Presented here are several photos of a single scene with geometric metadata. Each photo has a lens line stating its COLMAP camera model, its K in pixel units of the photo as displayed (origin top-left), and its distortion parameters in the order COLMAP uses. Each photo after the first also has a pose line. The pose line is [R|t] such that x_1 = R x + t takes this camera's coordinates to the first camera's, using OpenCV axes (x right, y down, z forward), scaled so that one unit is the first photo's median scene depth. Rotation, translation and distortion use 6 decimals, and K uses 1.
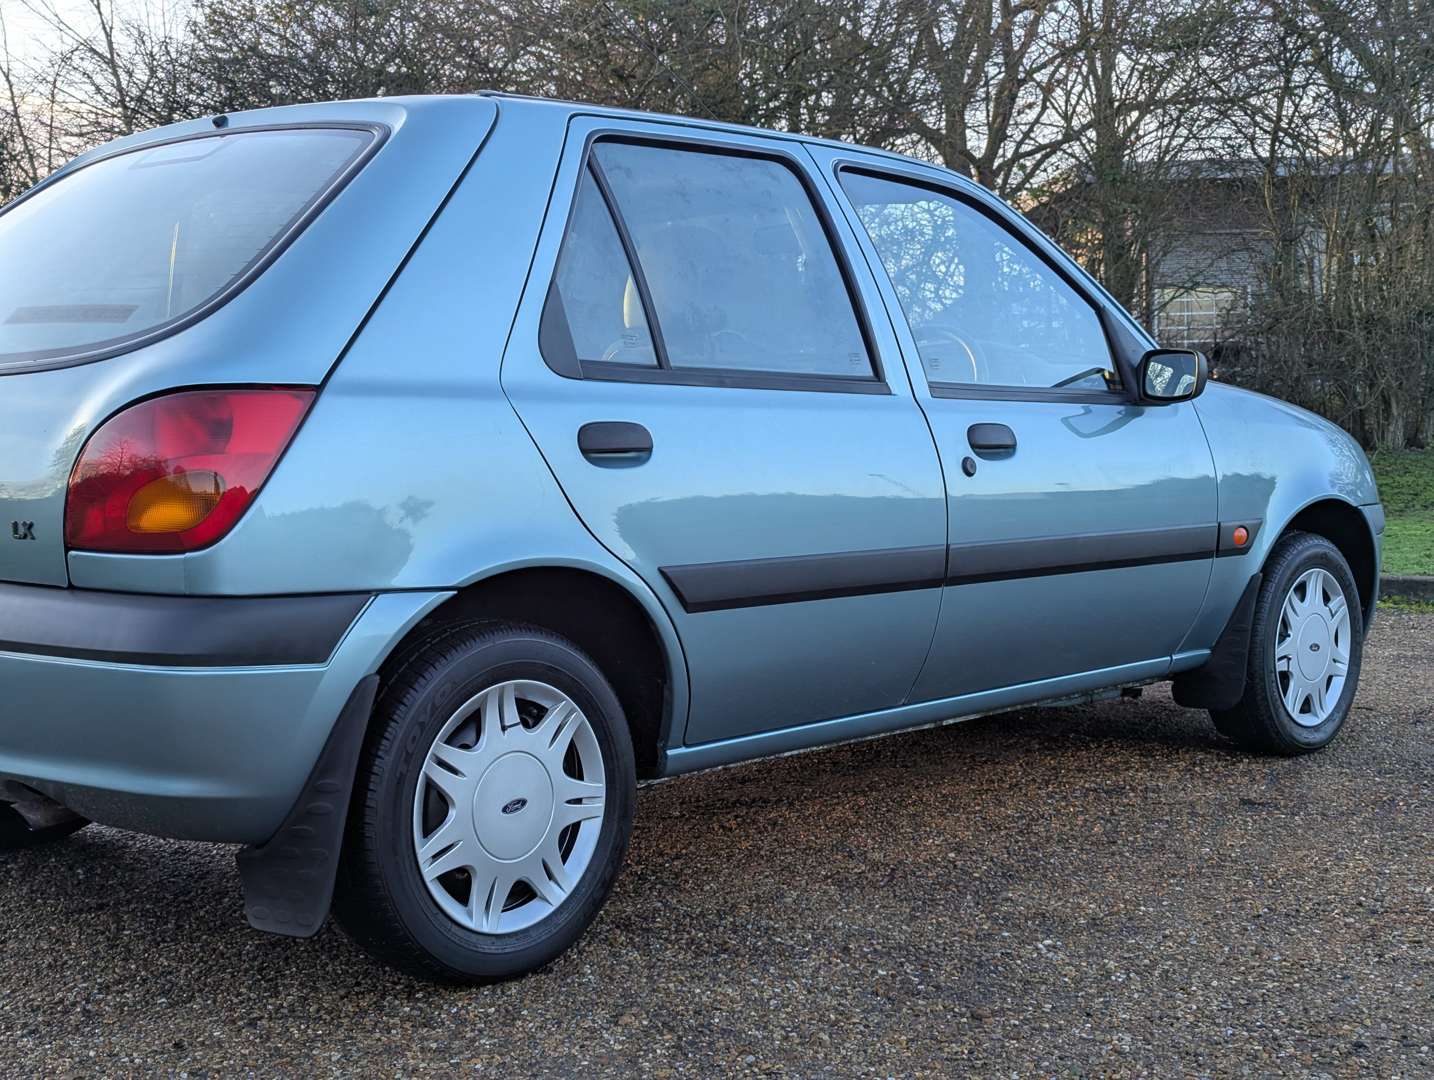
lens RADIAL K [[2106.7, 0, 736.8], [0, 2106.7, 492.1], [0, 0, 1]] dist [0.147788, -0.426309]
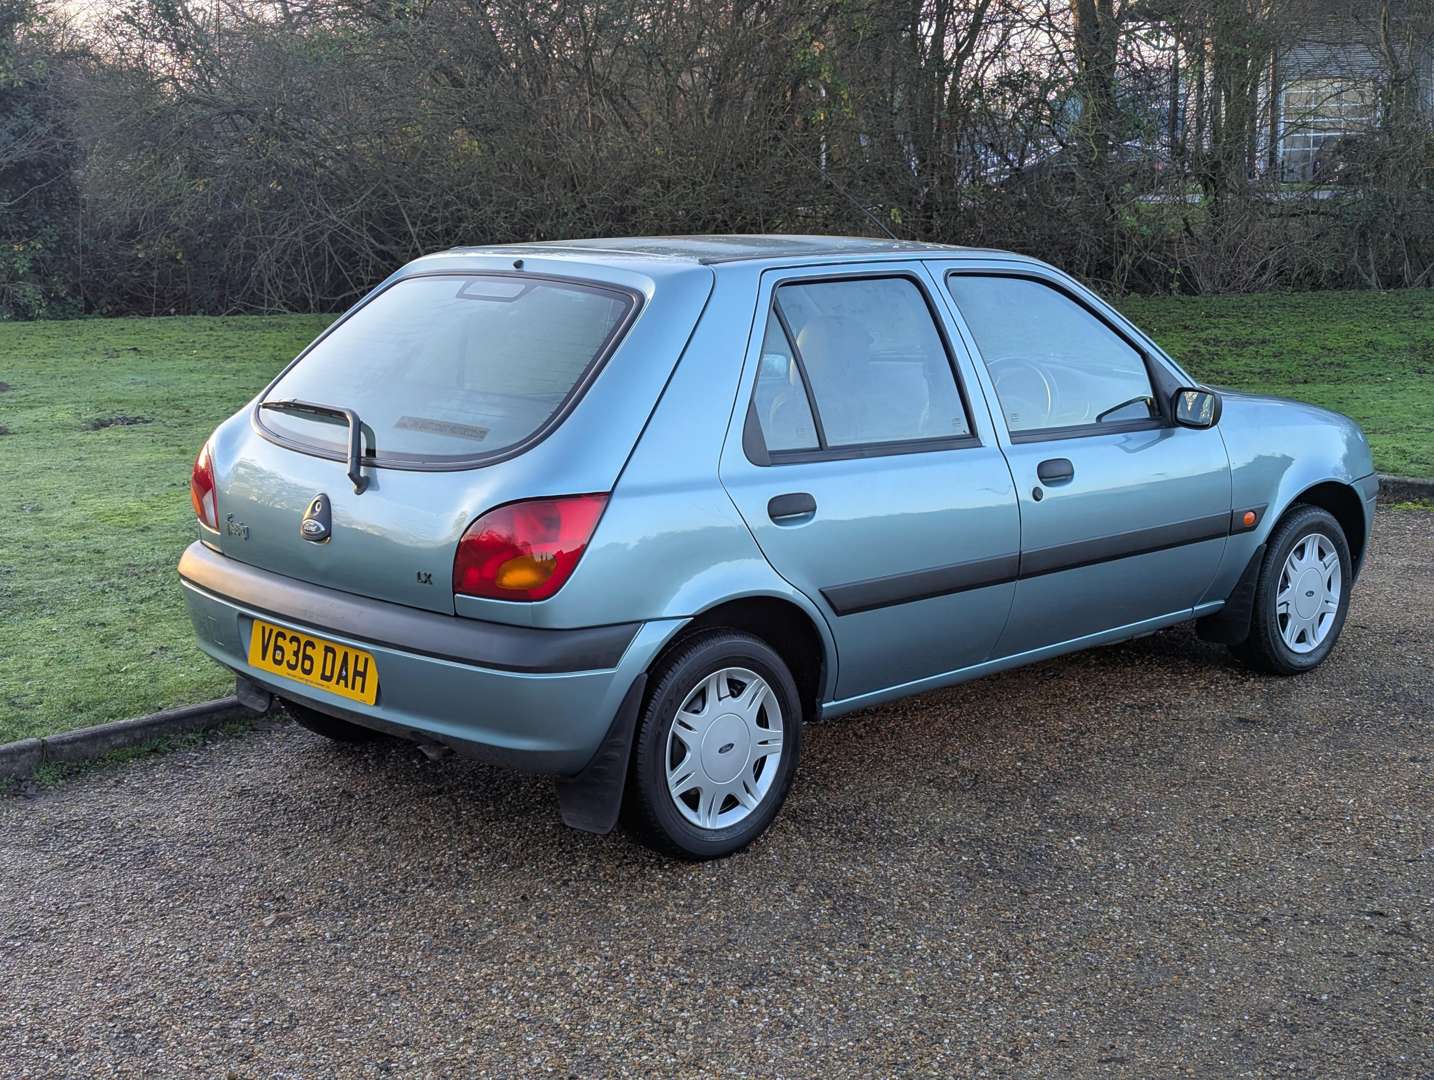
lens RADIAL K [[1965.7, 0, 717.0], [0, 1965.7, 540.0], [0, 0, 1]] dist [0.119245, -0.347902]
pose [[0.997611, 0.013213, -0.067813, -0.015735], [-0.005905, 0.994257, 0.106856, -0.147950], [0.068836, -0.106200, 0.991959, -0.386564]]
